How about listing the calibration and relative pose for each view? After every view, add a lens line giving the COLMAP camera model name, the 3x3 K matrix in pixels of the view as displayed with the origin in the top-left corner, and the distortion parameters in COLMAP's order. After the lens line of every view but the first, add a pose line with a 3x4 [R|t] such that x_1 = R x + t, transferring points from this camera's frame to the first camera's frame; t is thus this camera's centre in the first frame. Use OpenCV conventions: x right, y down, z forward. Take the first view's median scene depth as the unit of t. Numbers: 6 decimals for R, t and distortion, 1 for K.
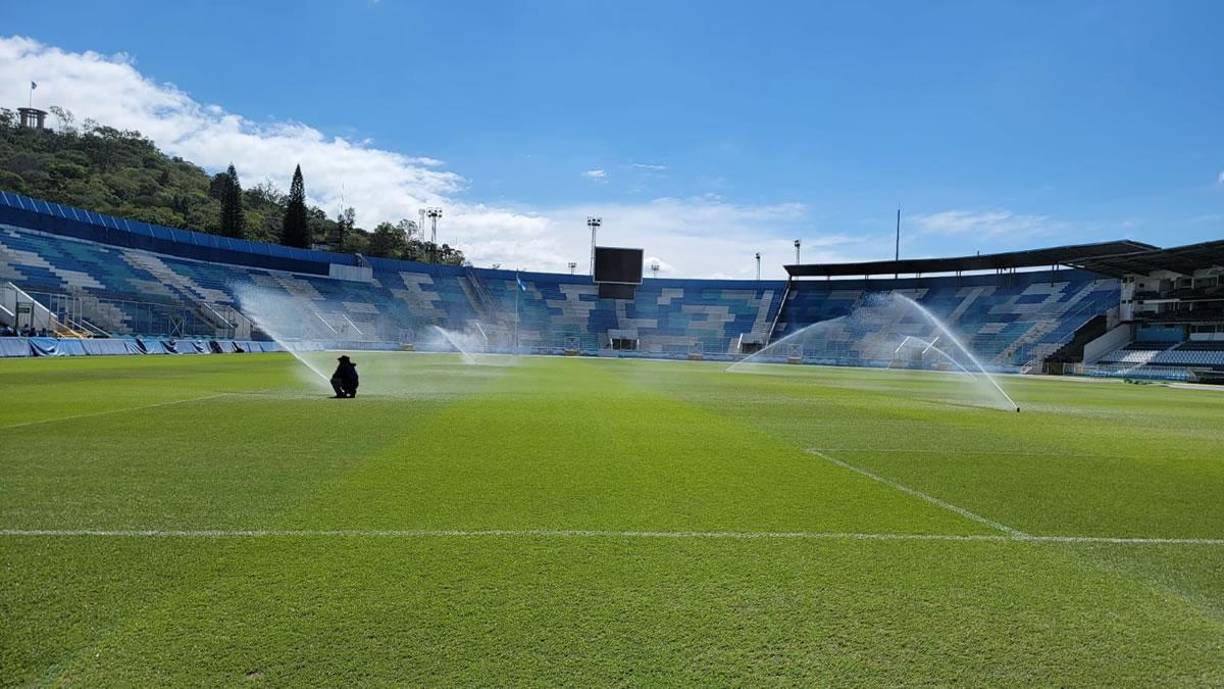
lens RADIAL K [[846.3, 0, 608.6], [0, 846.3, 377.2], [0, 0, 1]] dist [0.054970, -0.018473]
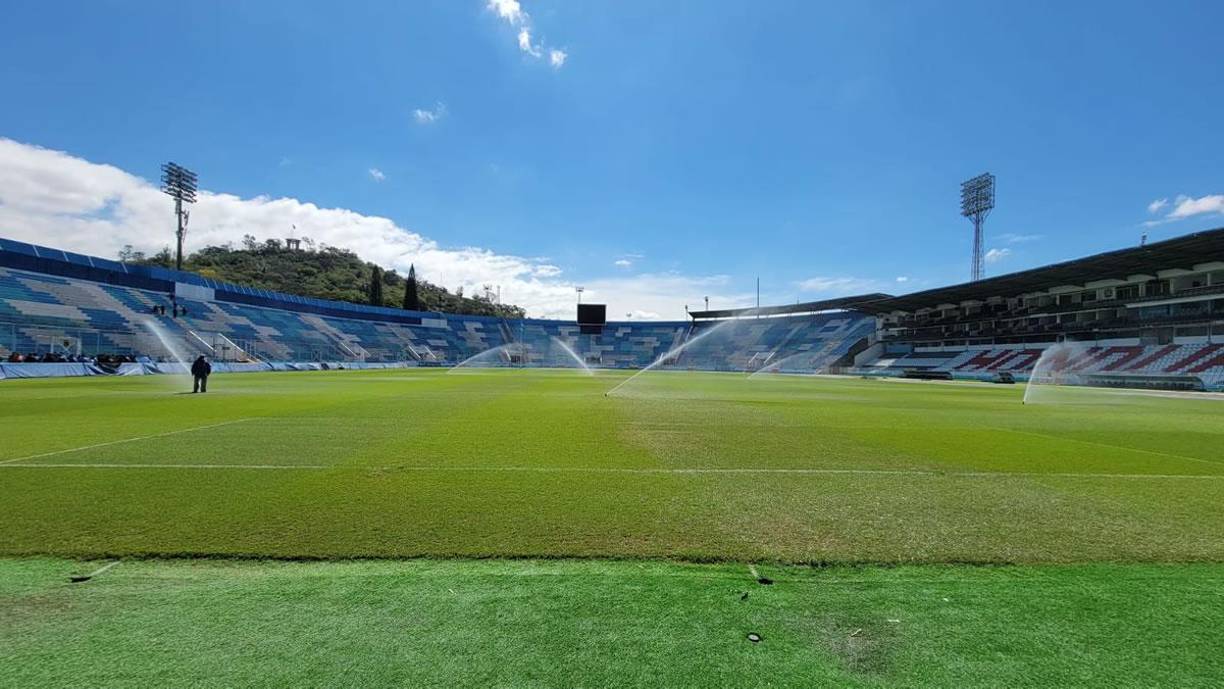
lens RADIAL K [[497.4, 0, 584.3], [0, 497.4, 365.9], [0, 0, 1]] dist [0.001527, 0.000281]
pose [[0.996998, -0.018044, -0.075290, 0.078421], [0.015827, 0.999427, -0.029935, 0.001591], [0.075787, 0.028654, 0.996712, 0.001981]]
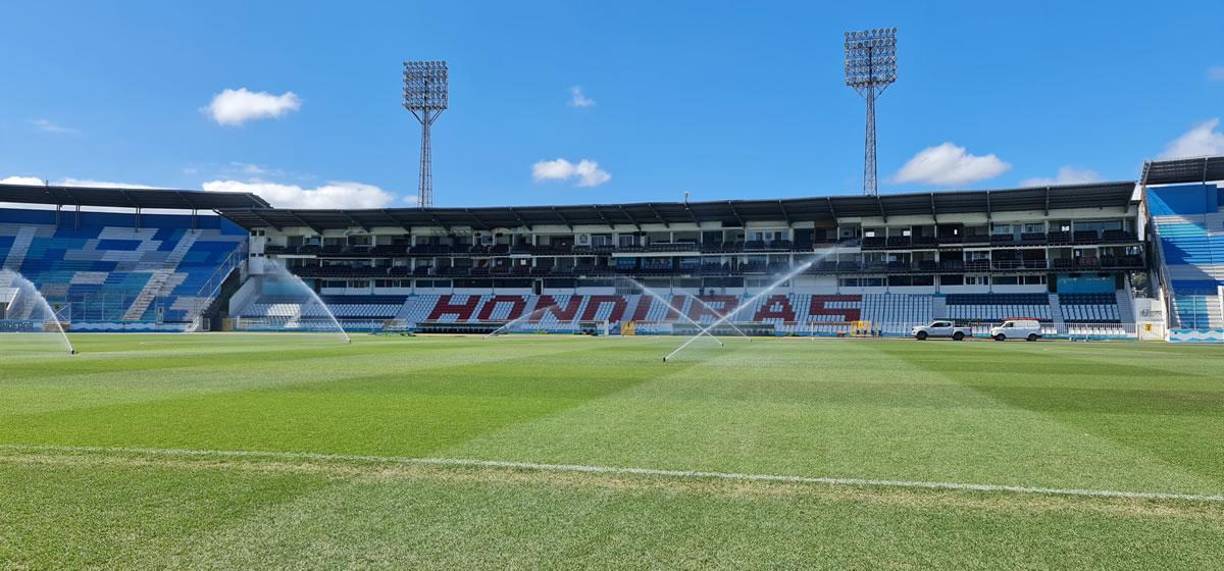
lens RADIAL K [[896.3, 0, 612.0], [0, 896.3, 290.2], [0, 0, 1]] dist [0.071614, -0.017010]
pose [[0.307284, 0.002704, 0.951614, -0.196993], [0.034706, 0.999299, -0.014046, -0.013558], [-0.950985, 0.037343, 0.306975, 0.217311]]
